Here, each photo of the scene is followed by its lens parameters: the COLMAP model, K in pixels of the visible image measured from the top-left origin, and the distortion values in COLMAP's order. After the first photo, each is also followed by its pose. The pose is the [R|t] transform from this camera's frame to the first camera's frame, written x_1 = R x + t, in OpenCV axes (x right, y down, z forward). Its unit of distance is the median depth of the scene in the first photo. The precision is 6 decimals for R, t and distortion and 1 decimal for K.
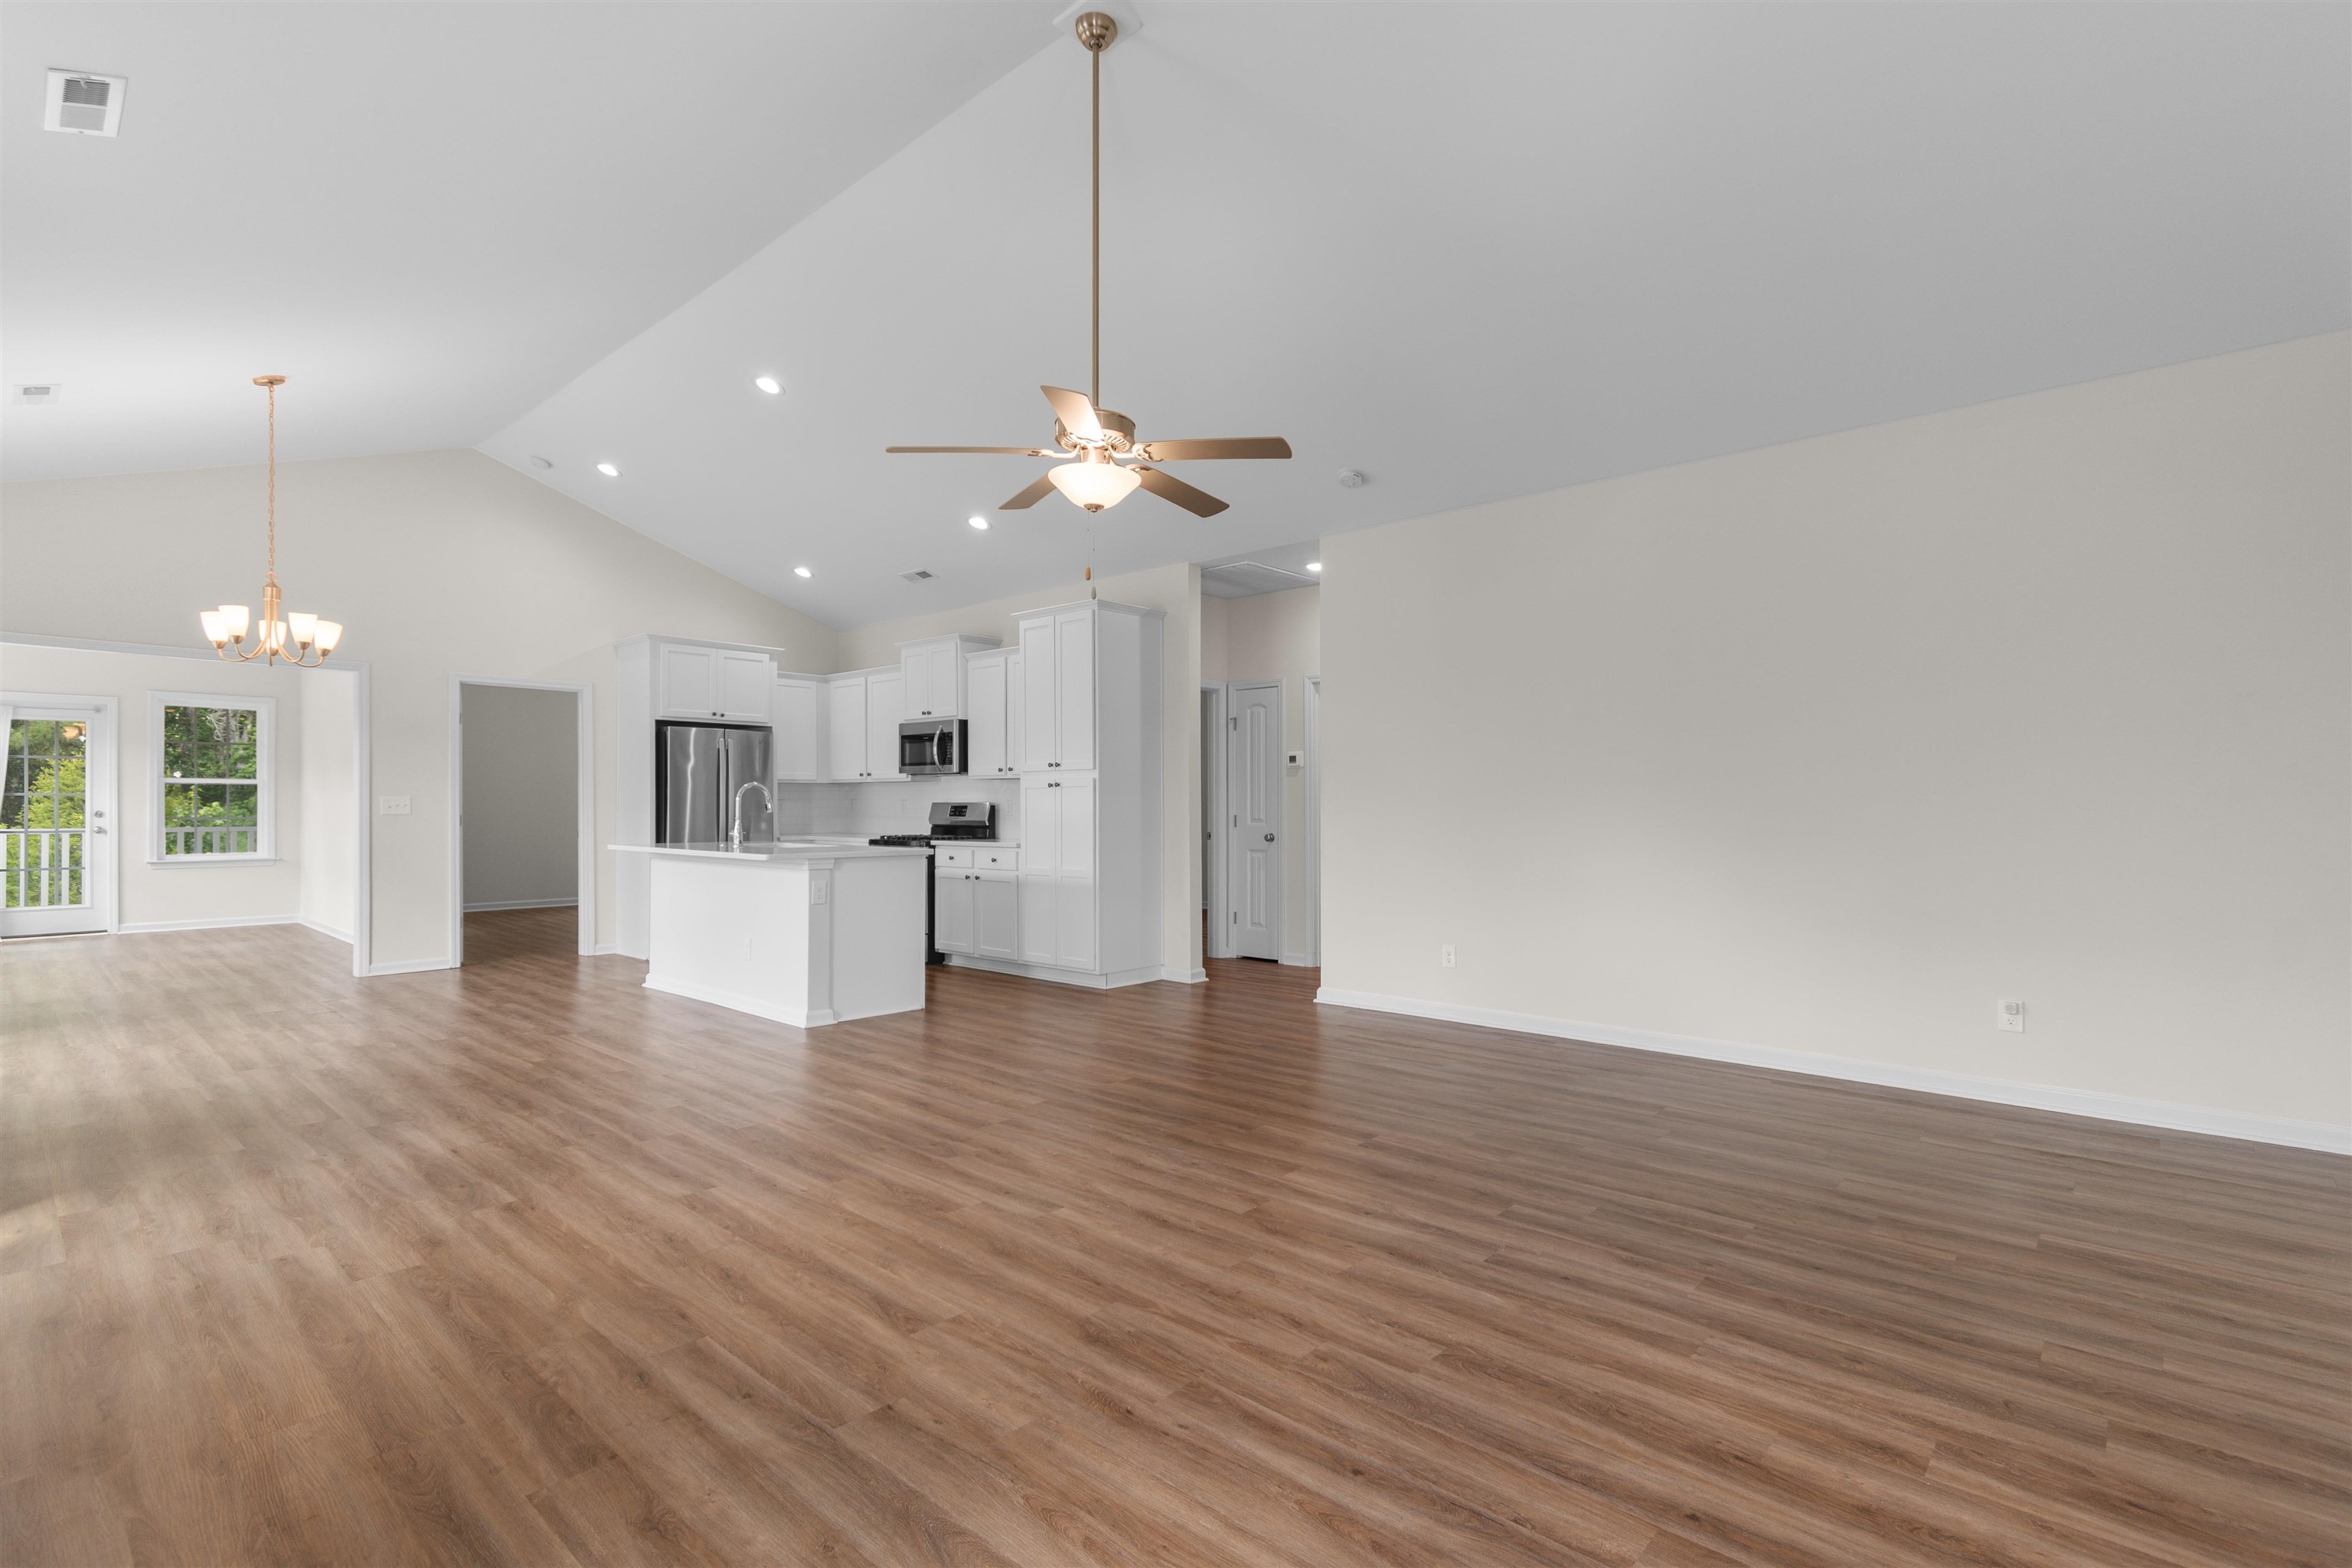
lens RADIAL K [[1088.9, 0, 1182.6], [0, 1088.9, 801.0], [0, 0, 1]] dist [0.003800, 0.000013]
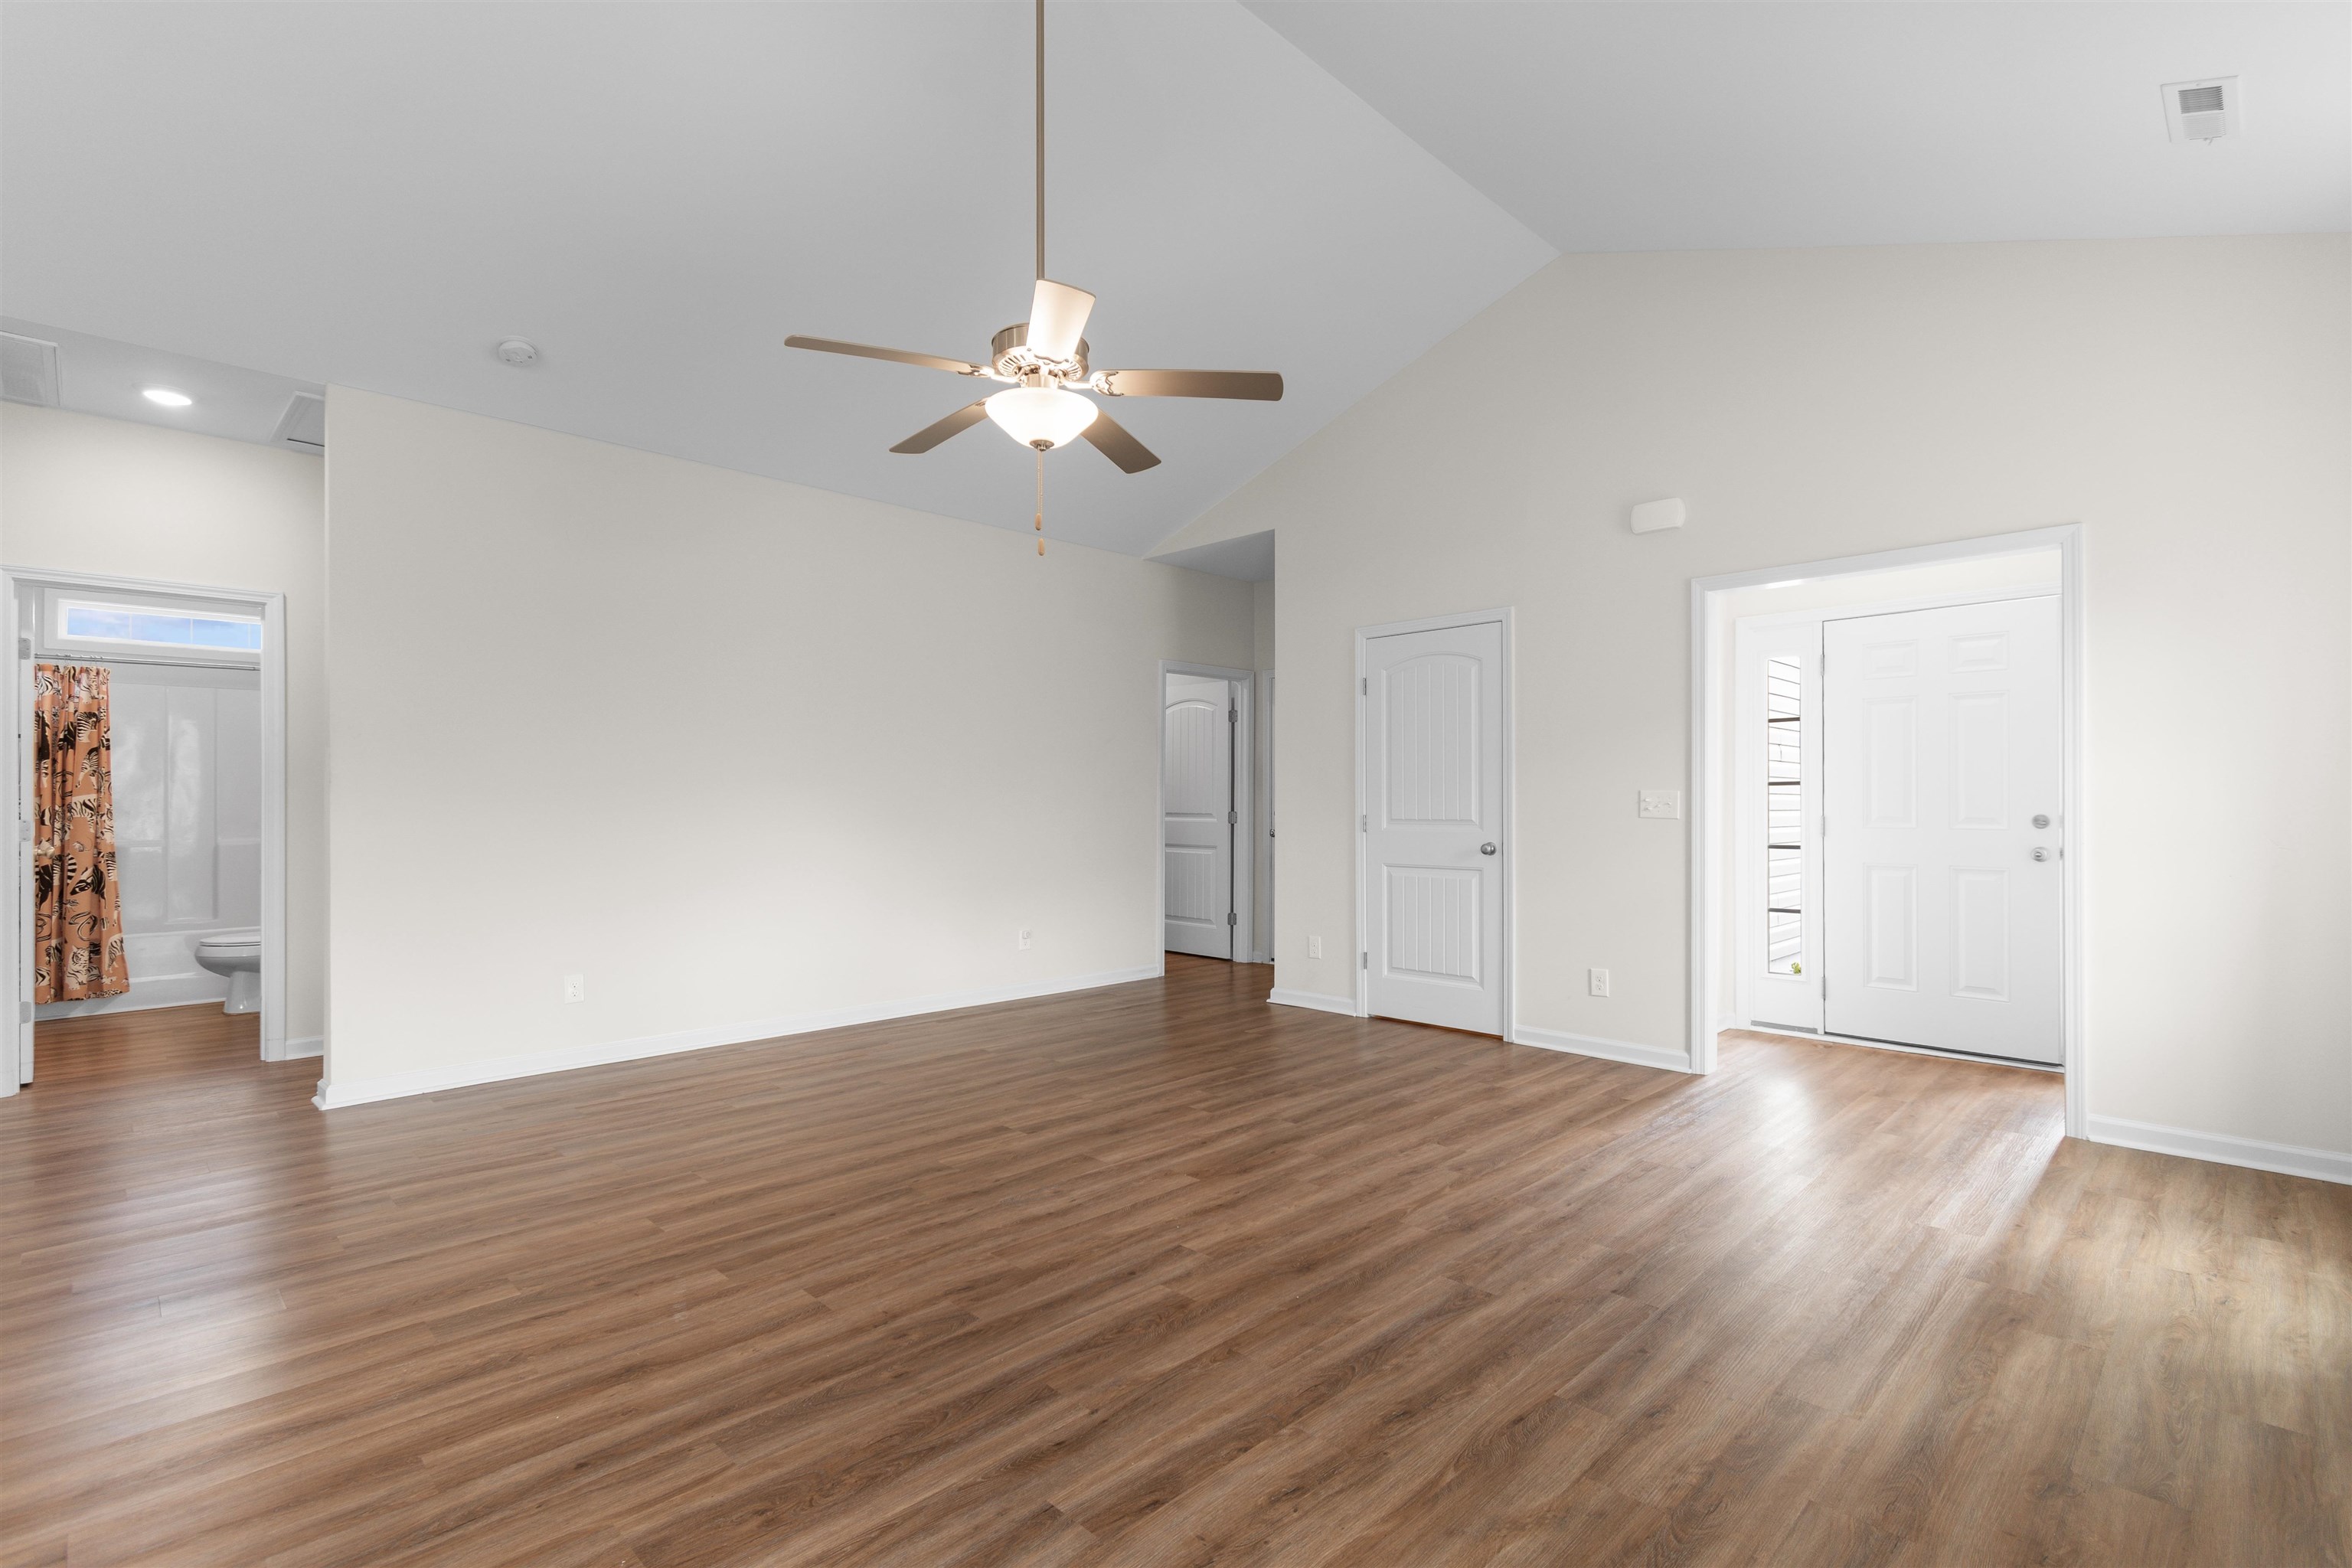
lens RADIAL K [[1088.9, 0, 1182.6], [0, 1088.9, 801.0], [0, 0, 1]] dist [0.003800, 0.000013]
pose [[0.051065, -0.001709, 0.998694, -0.987780], [-0.003033, 0.999994, 0.001866, -0.001484], [-0.998691, -0.003125, 0.051060, 0.921399]]
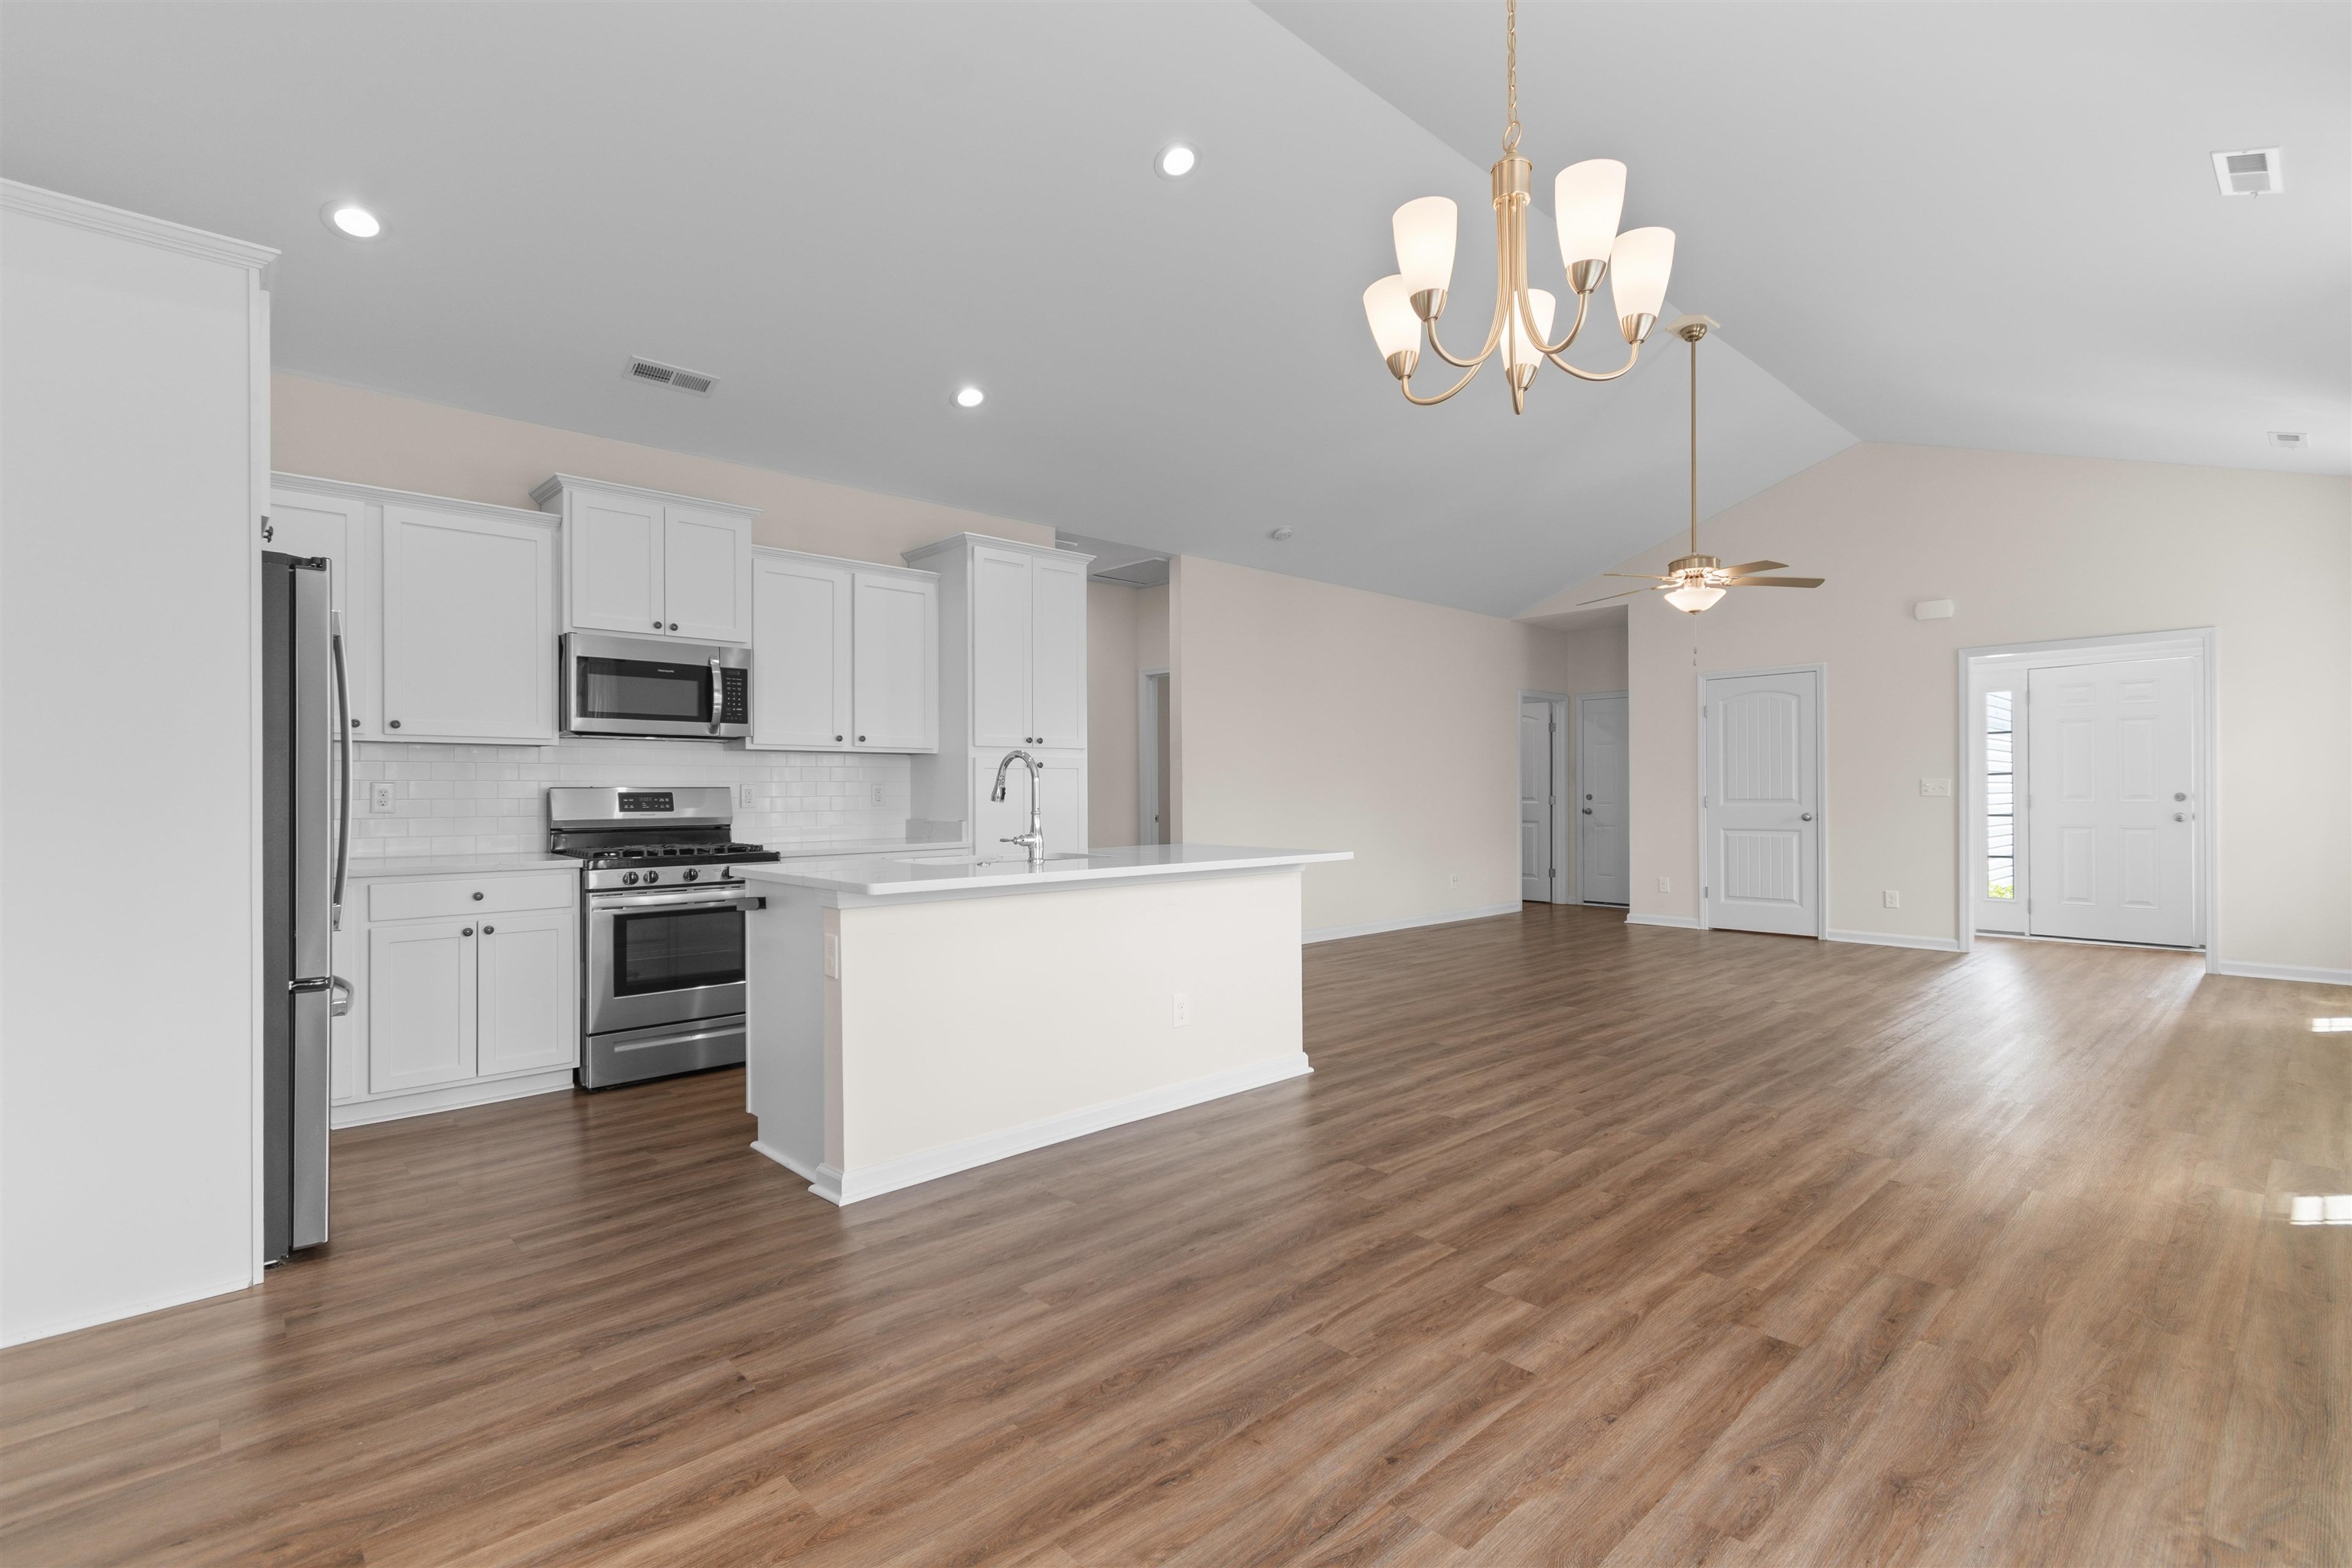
lens RADIAL K [[1080.2, 0, 1215.9], [0, 1080.2, 792.6], [0, 0, 1]] dist [0.064154, -0.029938]
pose [[0.055784, -0.003137, 0.998438, -1.984073], [0.001909, 0.999994, 0.003036, 0.004497], [-0.998441, 0.001737, 0.055790, 1.789937]]
